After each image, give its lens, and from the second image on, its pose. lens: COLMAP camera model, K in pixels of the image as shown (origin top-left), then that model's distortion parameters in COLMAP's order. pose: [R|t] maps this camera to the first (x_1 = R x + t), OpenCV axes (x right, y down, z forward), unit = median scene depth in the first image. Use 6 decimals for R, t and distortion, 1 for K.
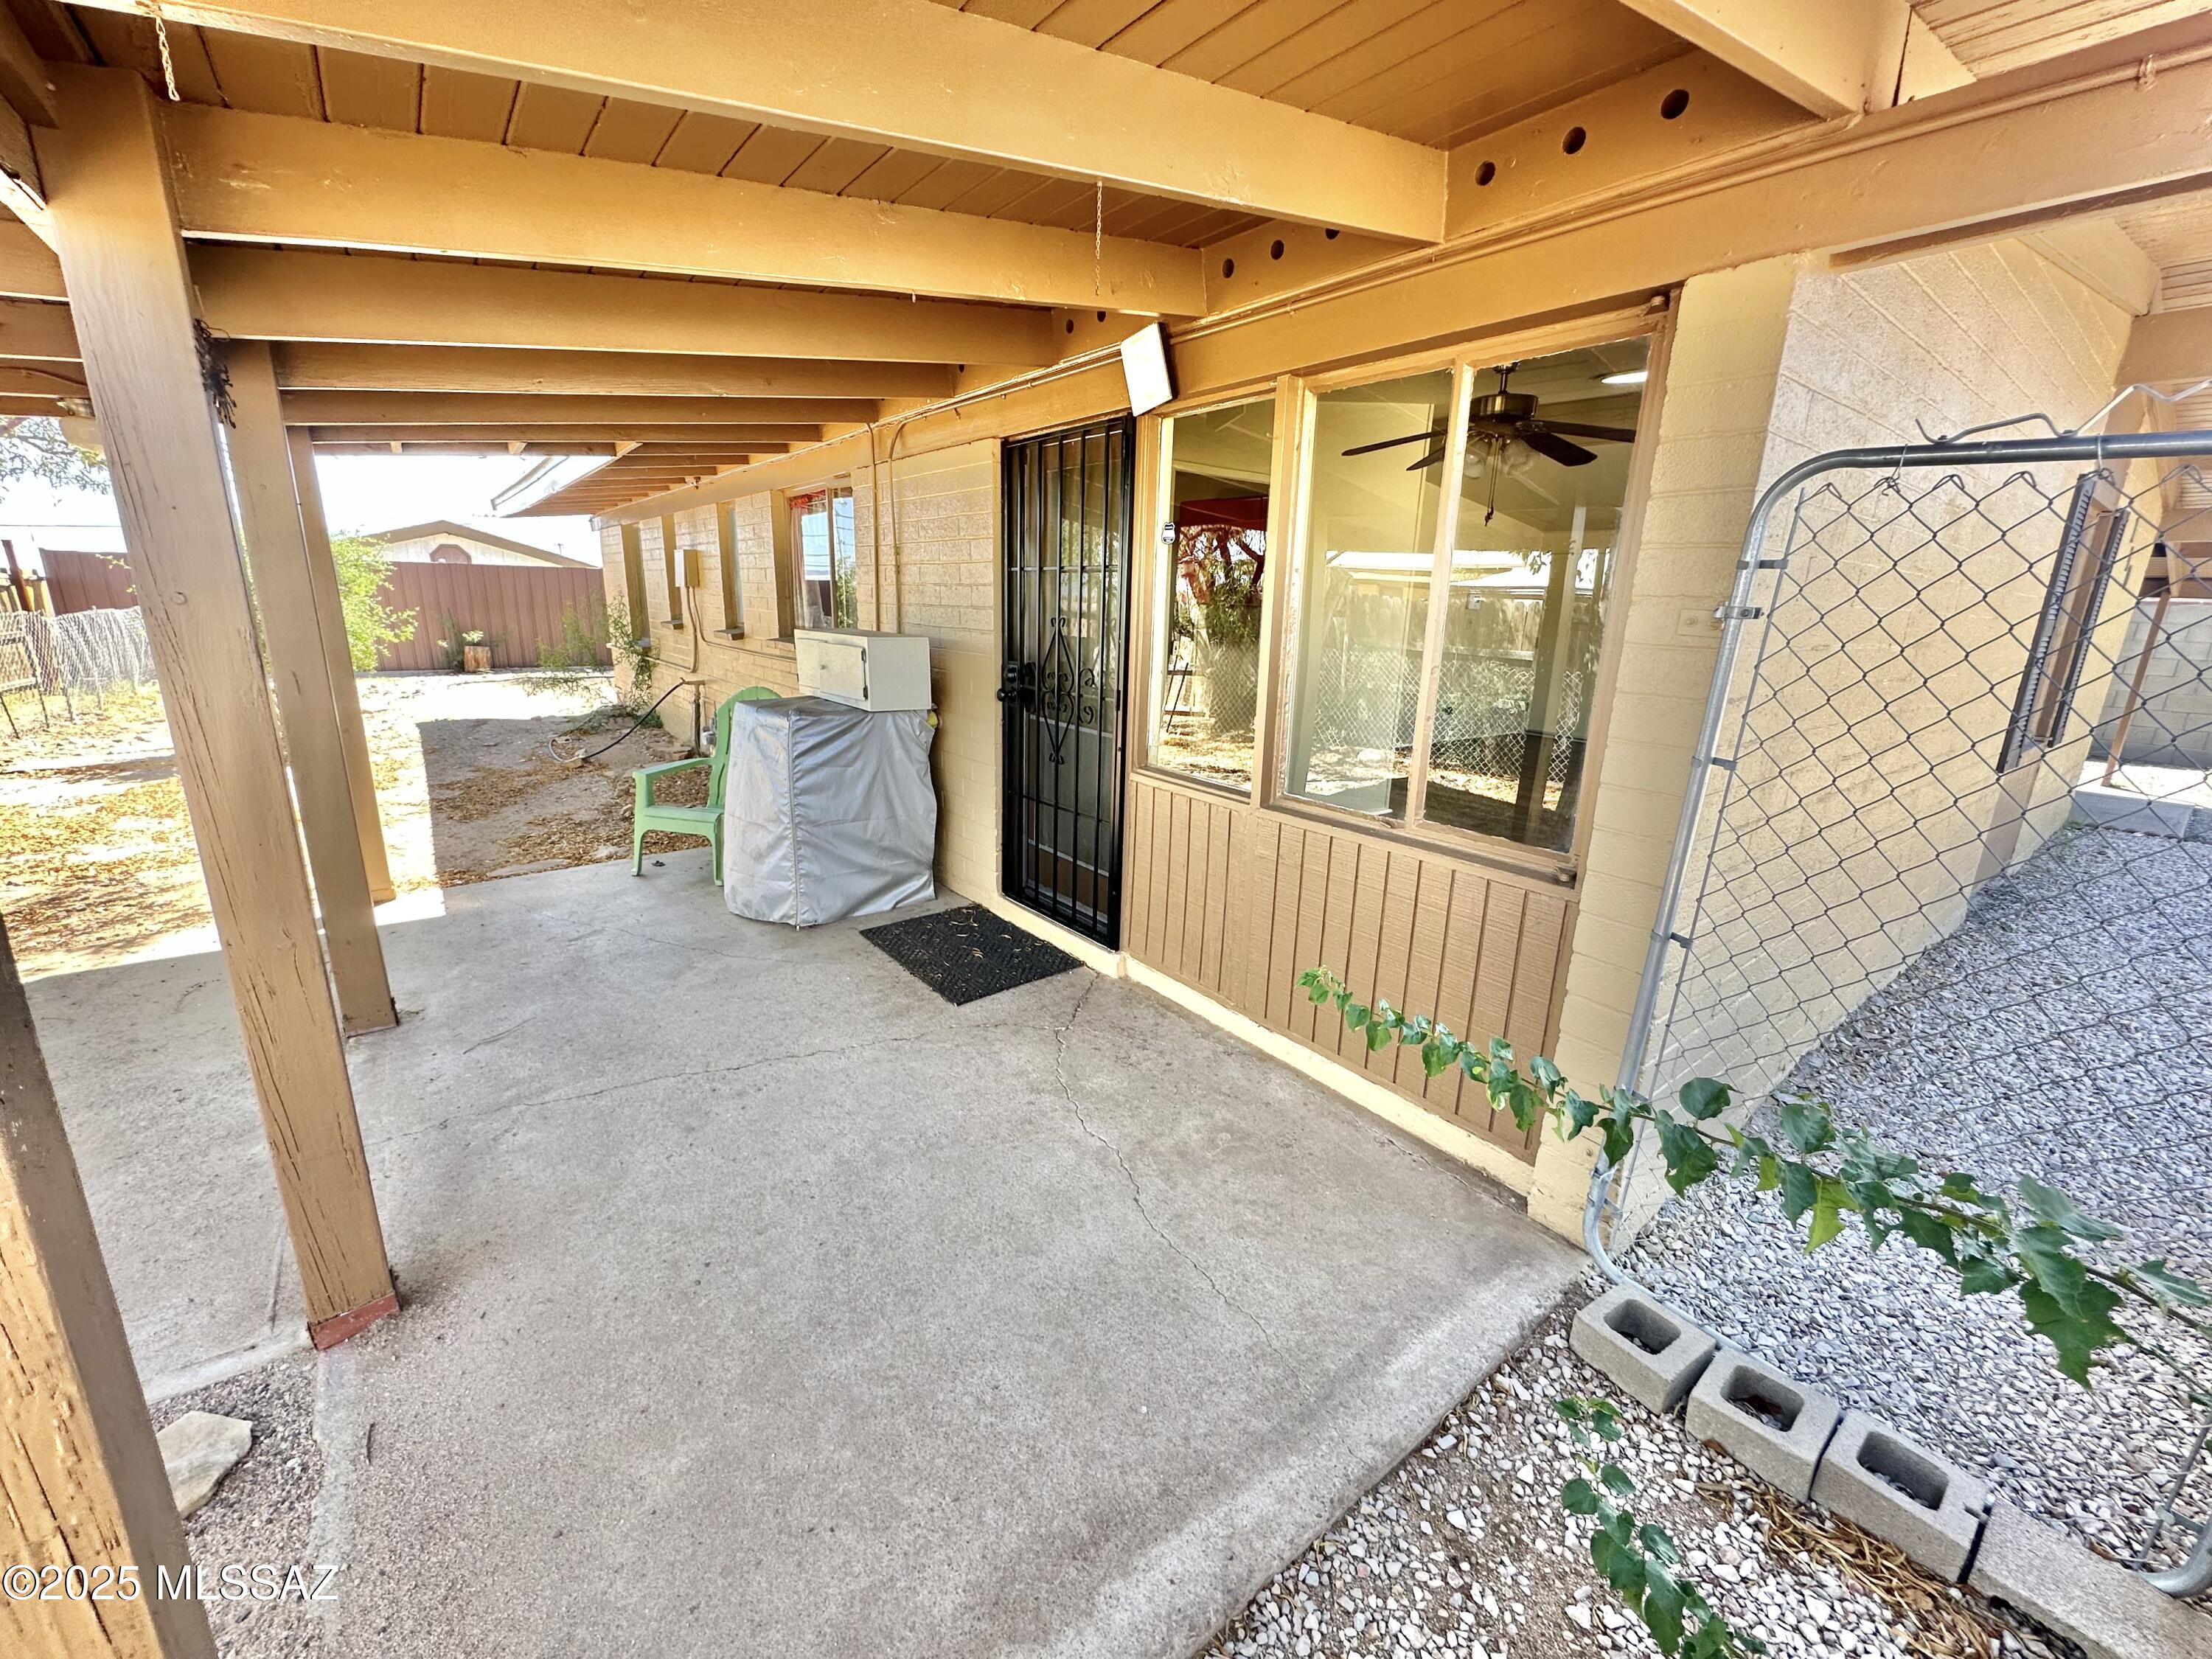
lens RADIAL K [[880.7, 0, 1106.0], [0, 880.7, 829.5], [0, 0, 1]] dist [-0.004511, 0.000389]
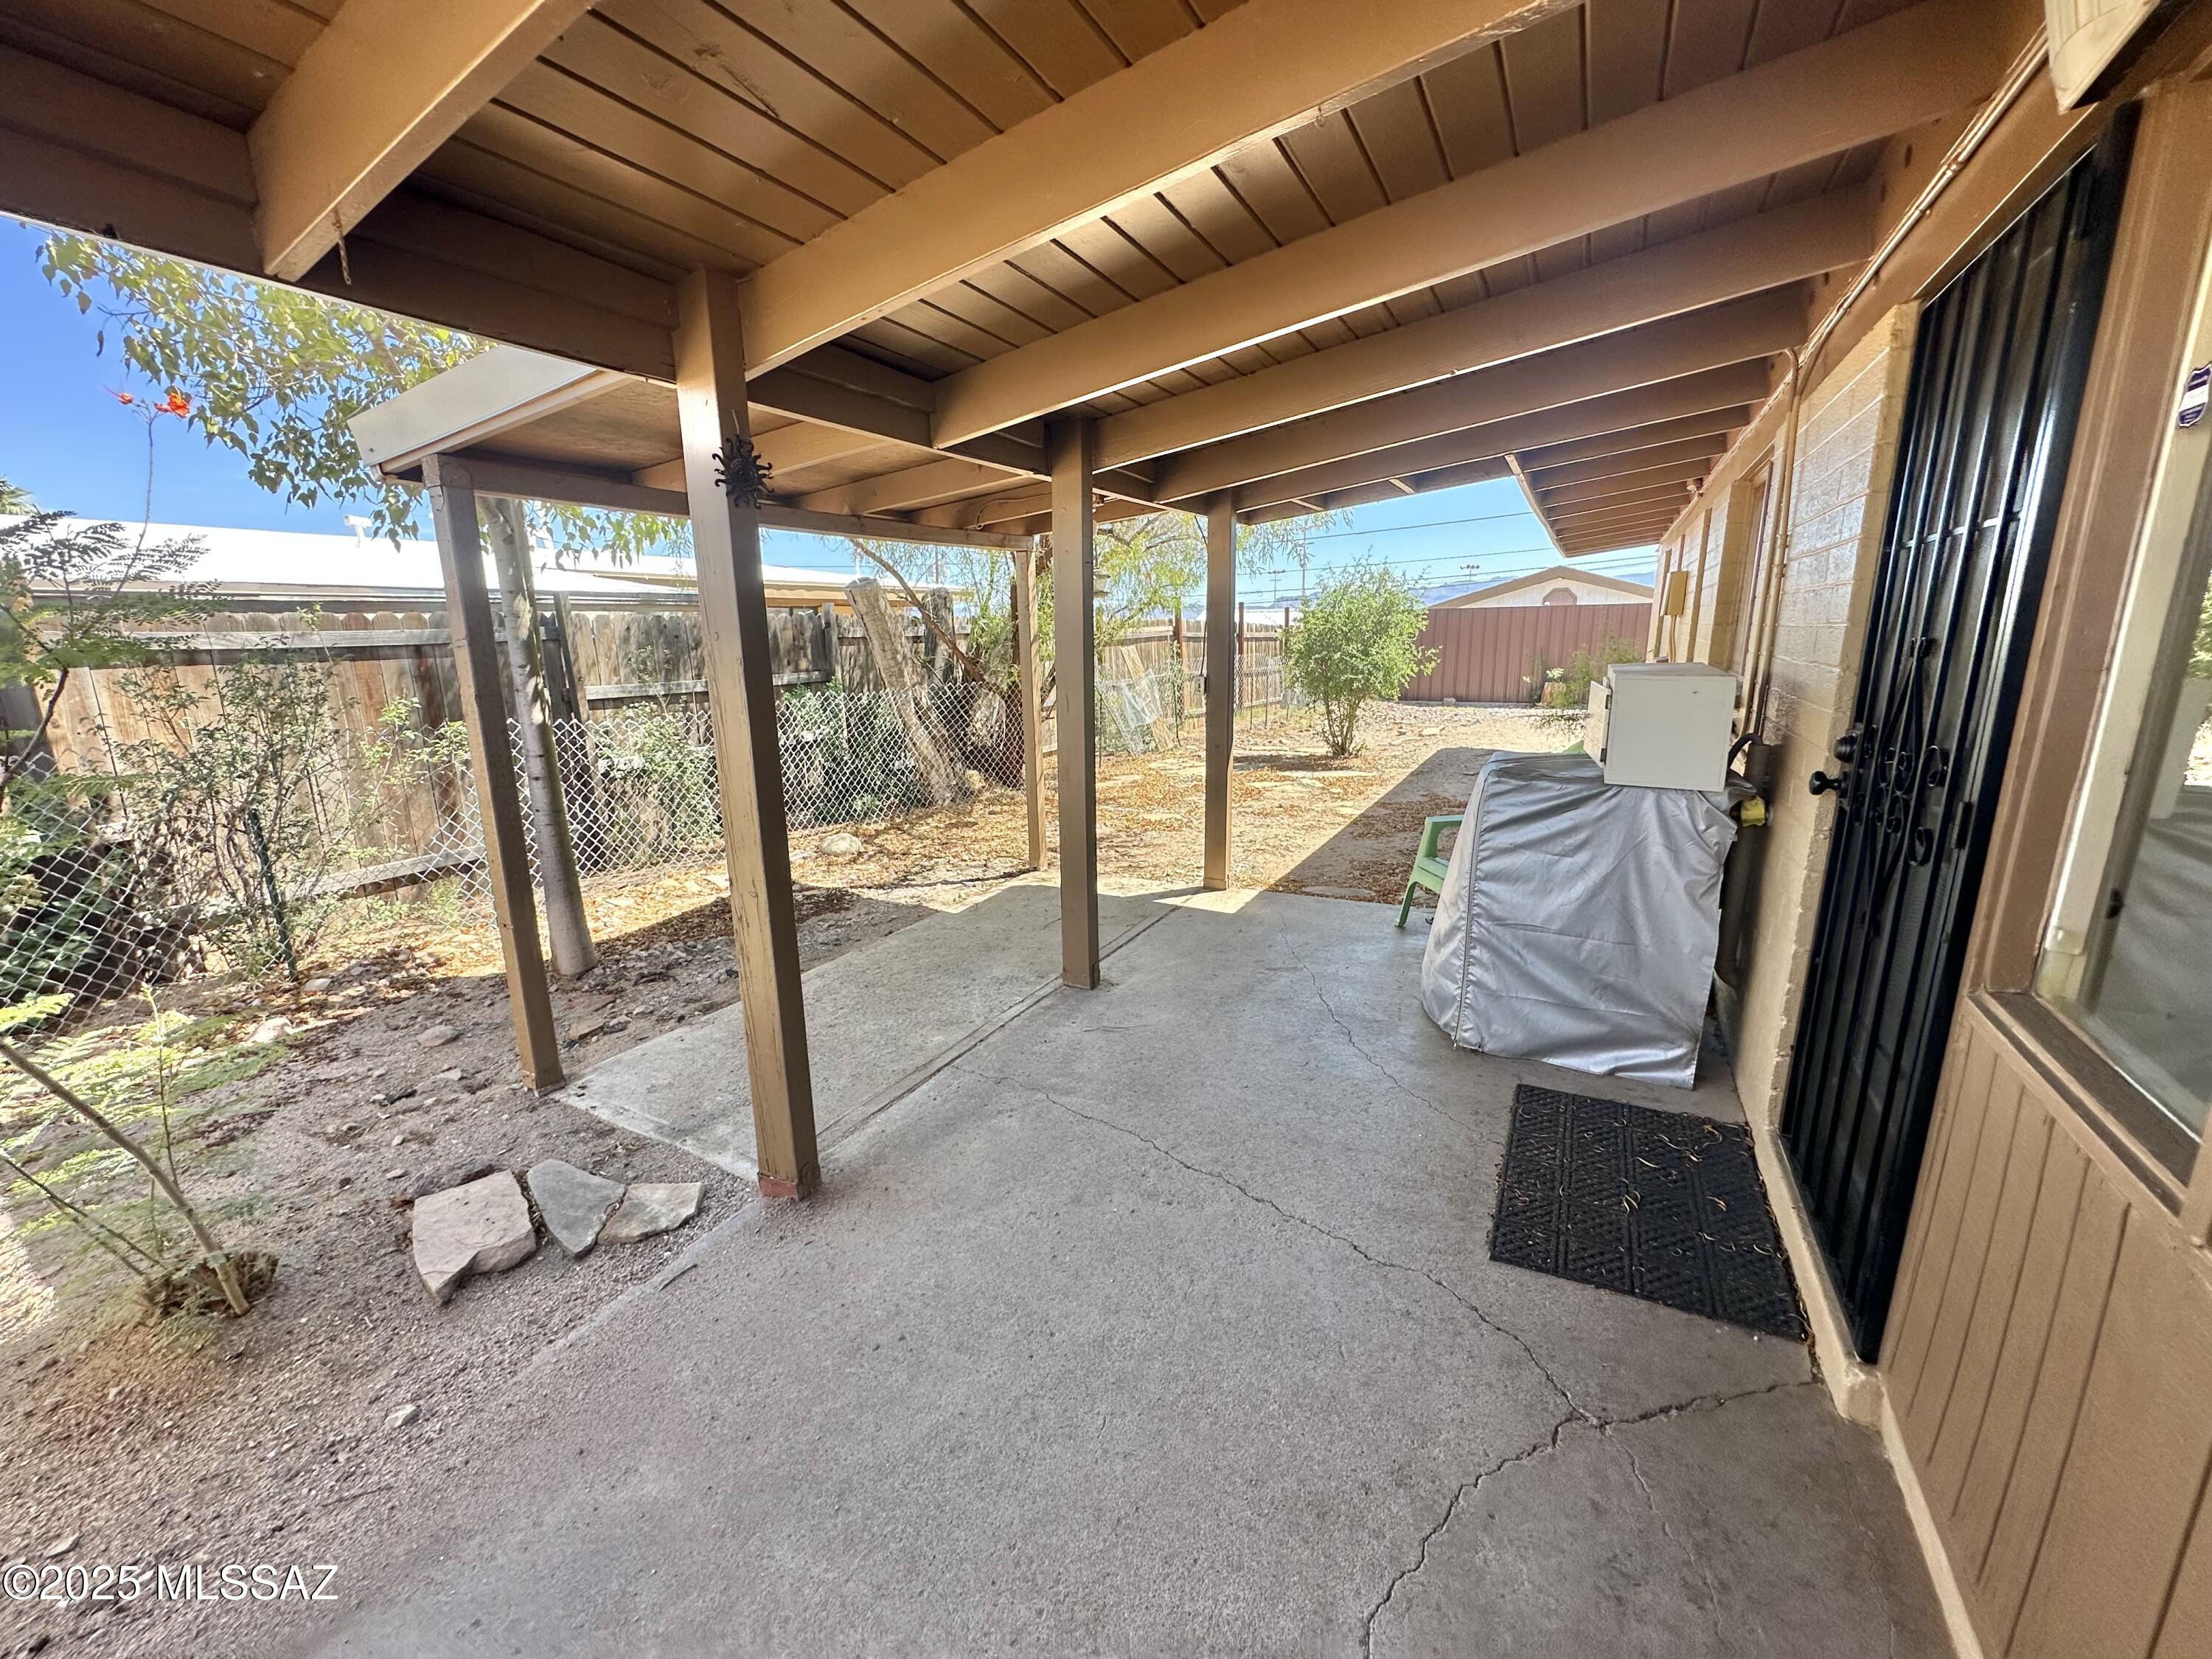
lens RADIAL K [[880.7, 0, 1106.0], [0, 880.7, 829.5], [0, 0, 1]] dist [-0.004511, 0.000389]
pose [[0.396722, 0.169163, -0.902217, 0.195757], [-0.207321, 0.973989, 0.091457, -0.081258], [0.894220, 0.150766, 0.421474, 0.374102]]
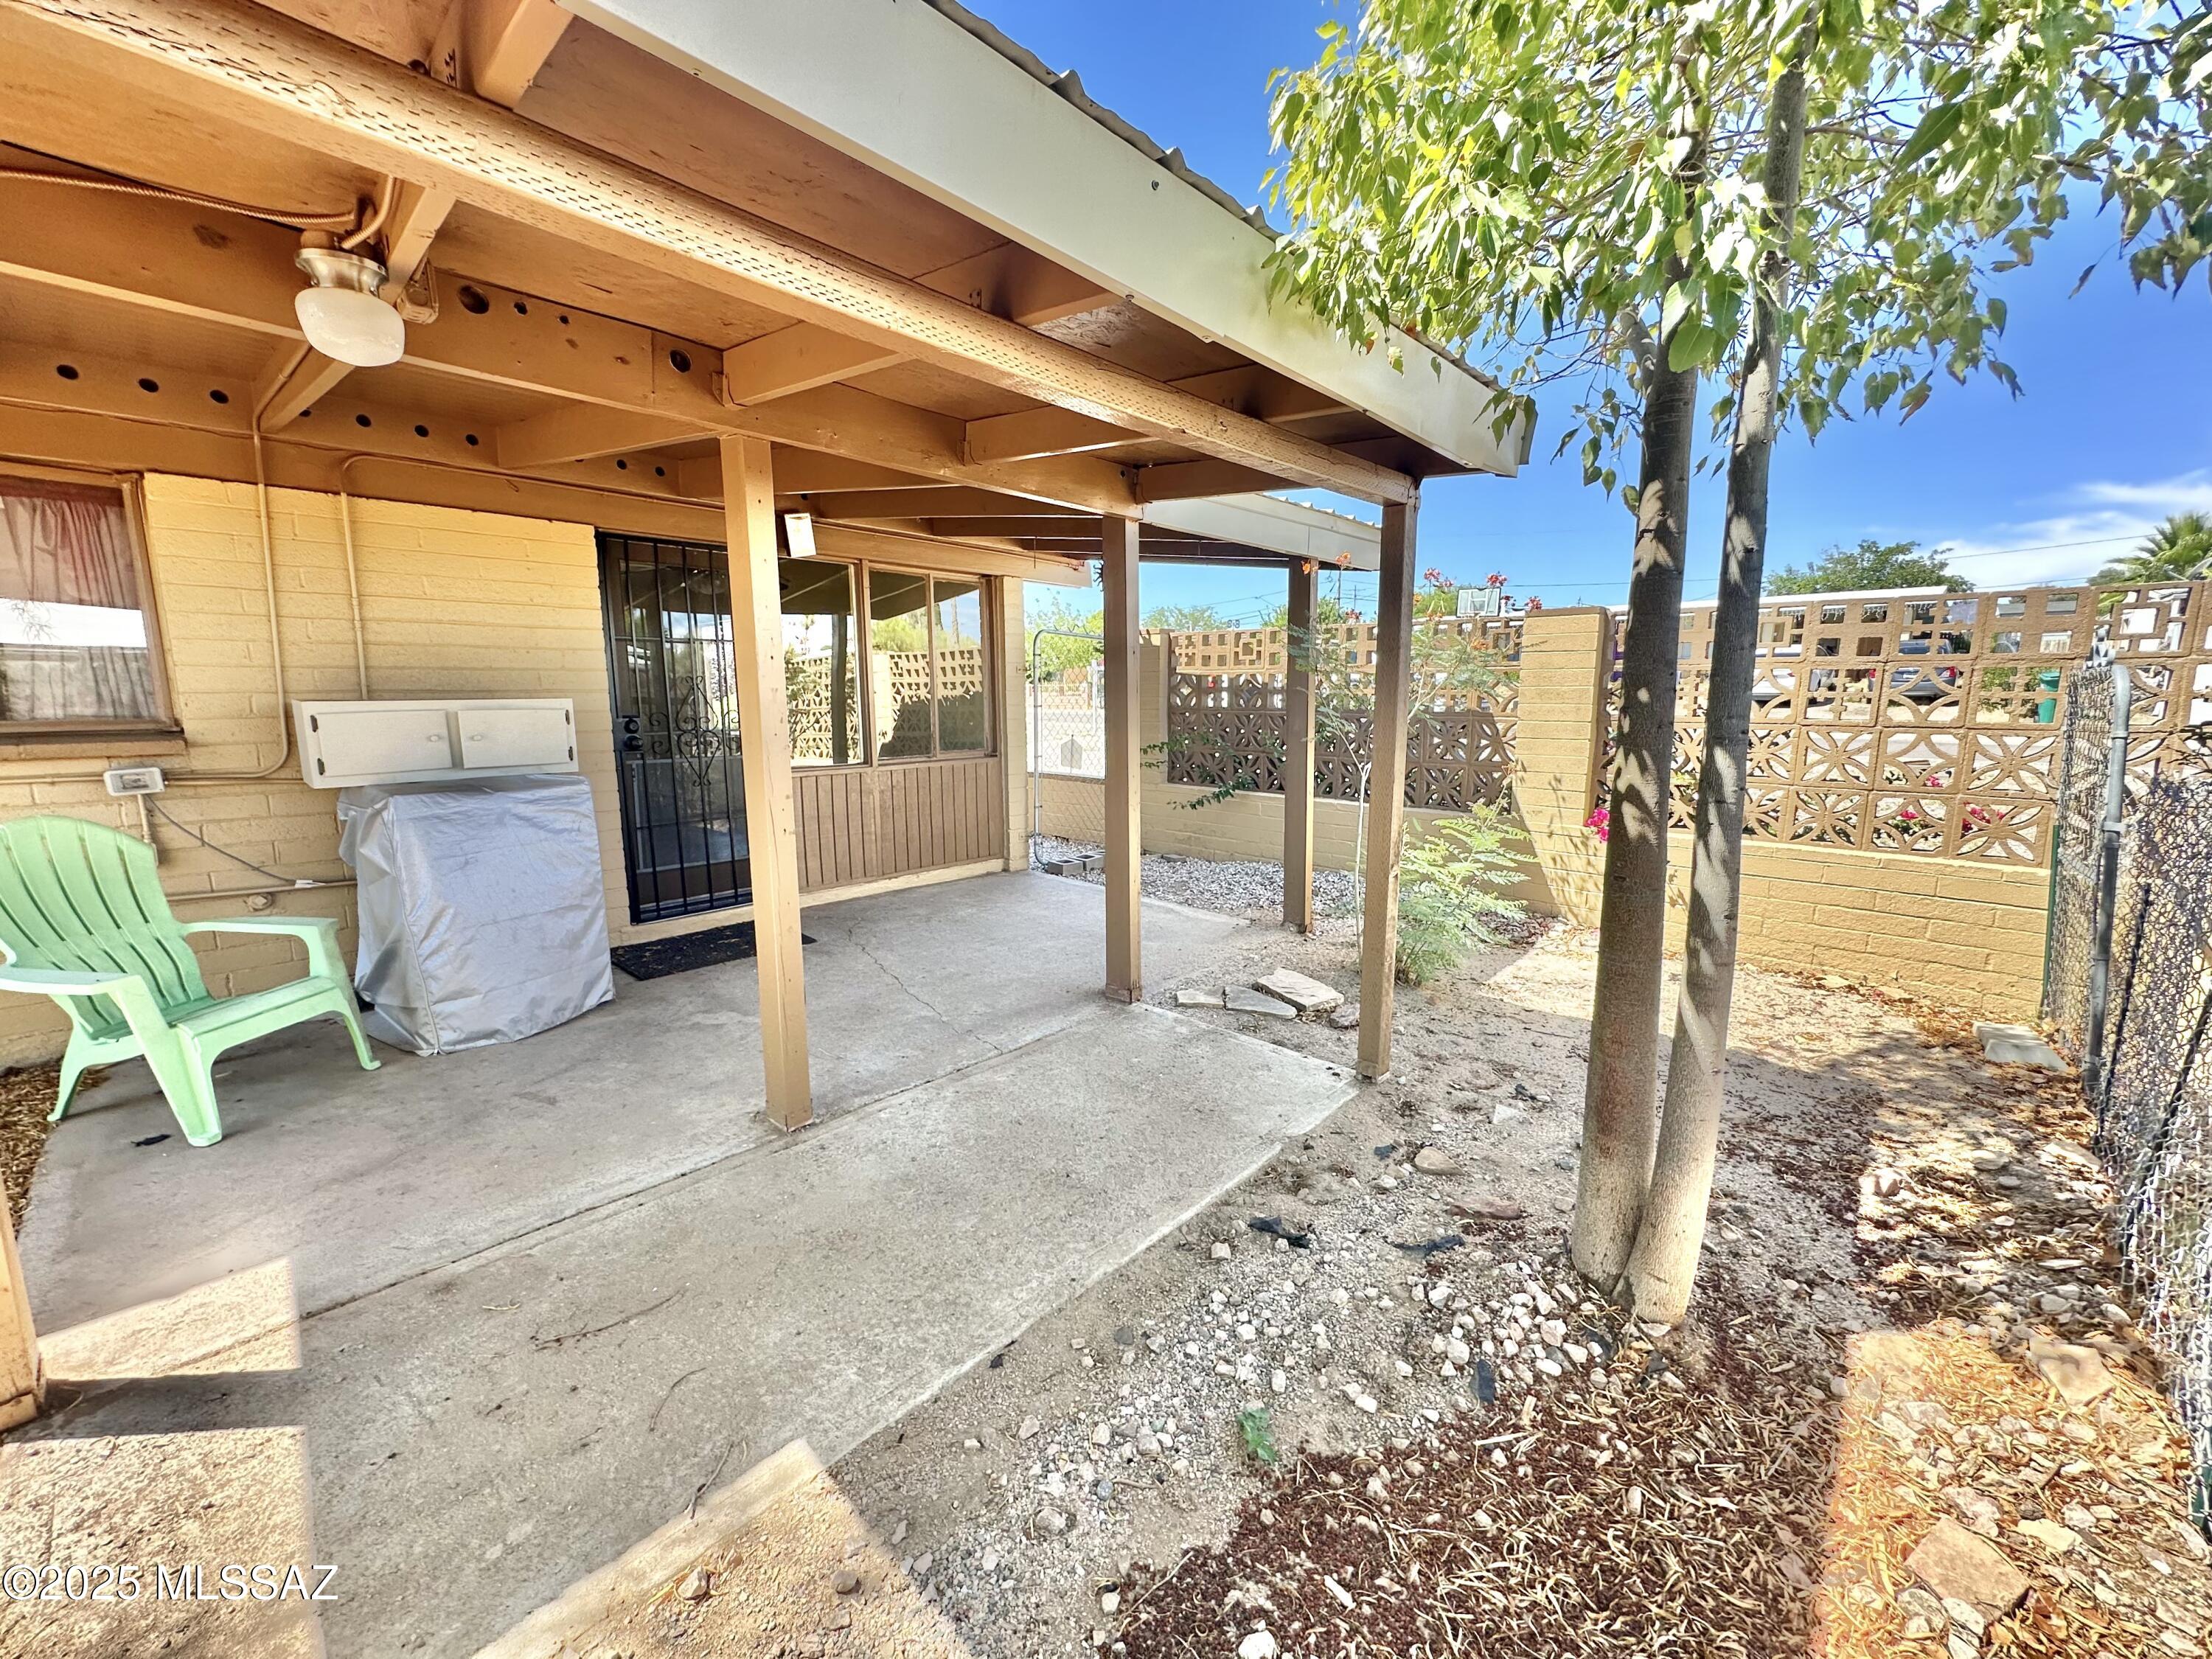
lens RADIAL K [[880.7, 0, 1106.0], [0, 880.7, 829.5], [0, 0, 1]] dist [-0.004511, 0.000389]
pose [[-0.159041, -0.177949, 0.971103, -1.340006], [0.251054, 0.943999, 0.214098, -0.134157], [-0.954818, 0.277849, -0.105460, 0.545621]]
